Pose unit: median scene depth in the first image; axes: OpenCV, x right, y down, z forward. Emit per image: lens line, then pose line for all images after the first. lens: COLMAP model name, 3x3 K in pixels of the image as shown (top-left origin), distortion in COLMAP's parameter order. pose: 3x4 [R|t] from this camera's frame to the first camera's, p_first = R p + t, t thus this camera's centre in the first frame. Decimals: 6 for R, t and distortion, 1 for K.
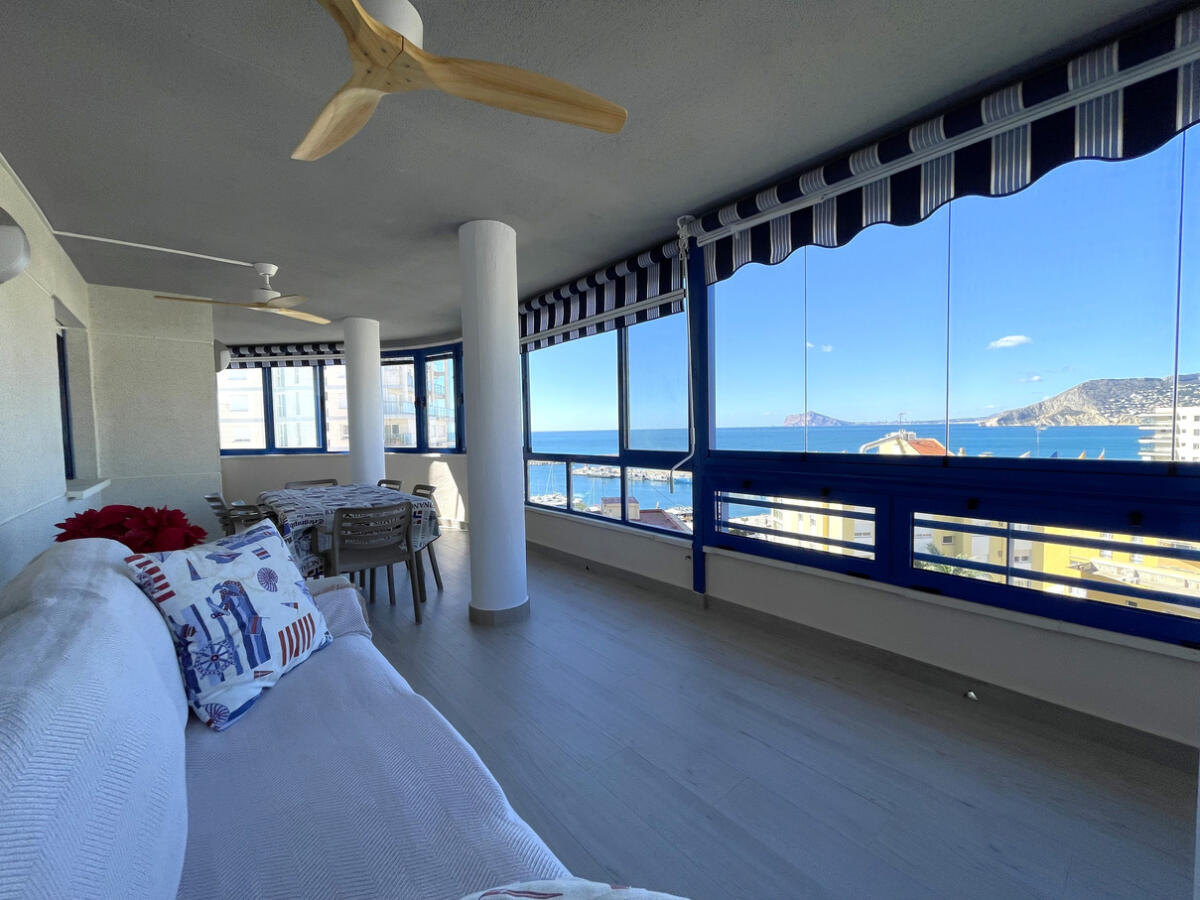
lens RADIAL K [[480.2, 0, 590.0], [0, 480.2, 451.9], [0, 0, 1]] dist [-0.002017, 0.001749]
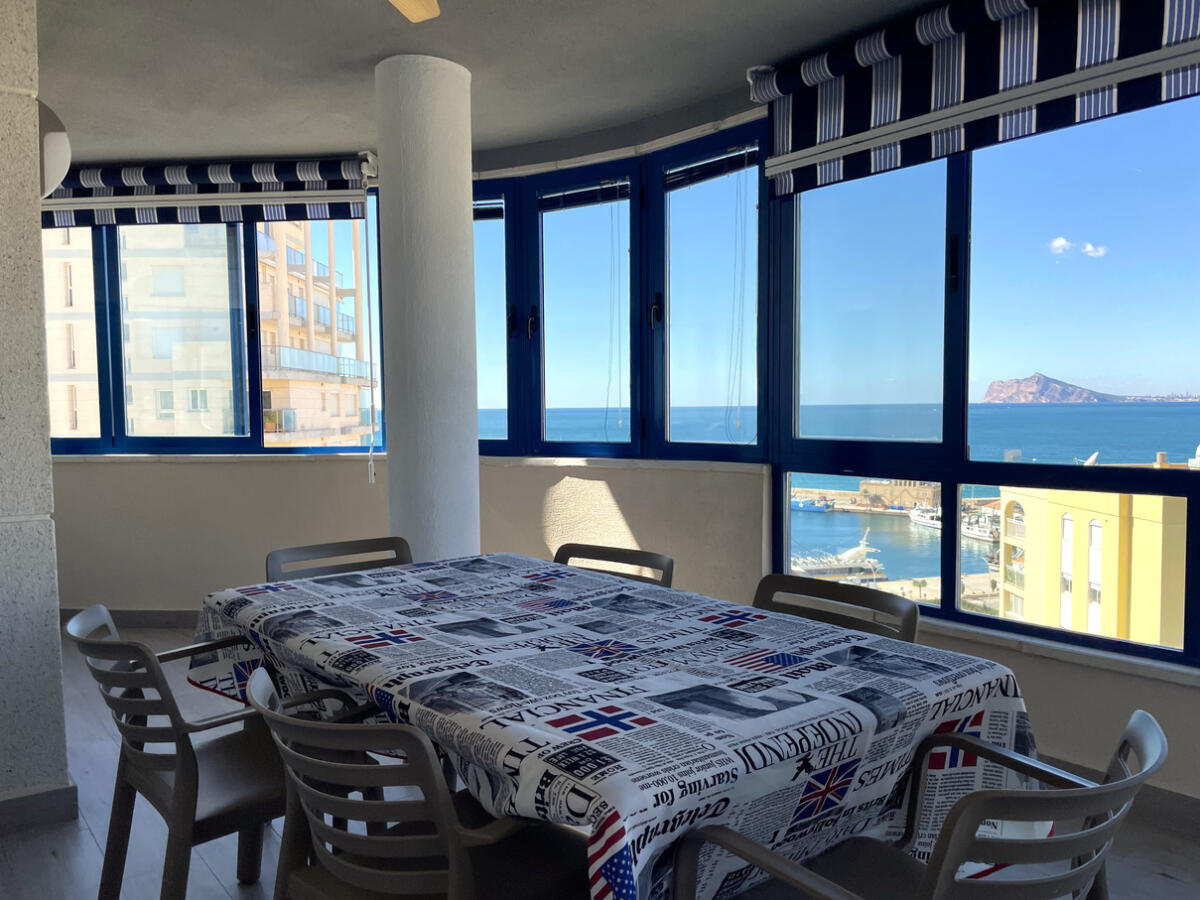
lens RADIAL K [[914.5, 0, 594.5], [0, 914.5, 460.8], [0, 0, 1]] dist [0.042633, -0.019606]
pose [[0.999758, 0.012070, -0.018412, -0.286278], [-0.011830, 0.999844, 0.013103, -0.003119], [0.018567, -0.012882, 0.999745, 0.285483]]
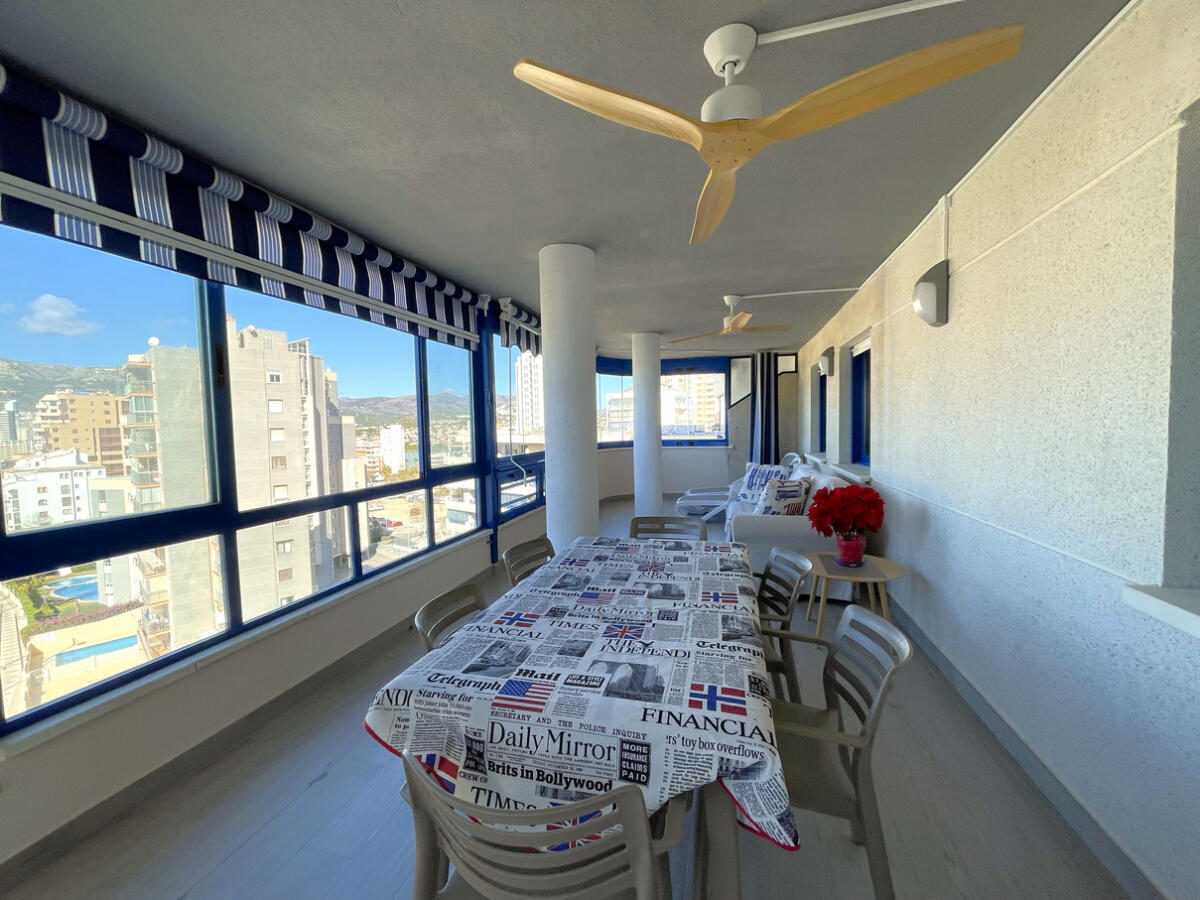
lens RADIAL K [[480.2, 0, 597.5], [0, 480.2, 441.3], [0, 0, 1]] dist [-0.002017, 0.001749]
pose [[-0.563310, 0.007175, 0.826215, -0.528908], [0.067120, 0.997055, 0.037104, -0.057926], [-0.823515, 0.076357, -0.562132, 0.809866]]
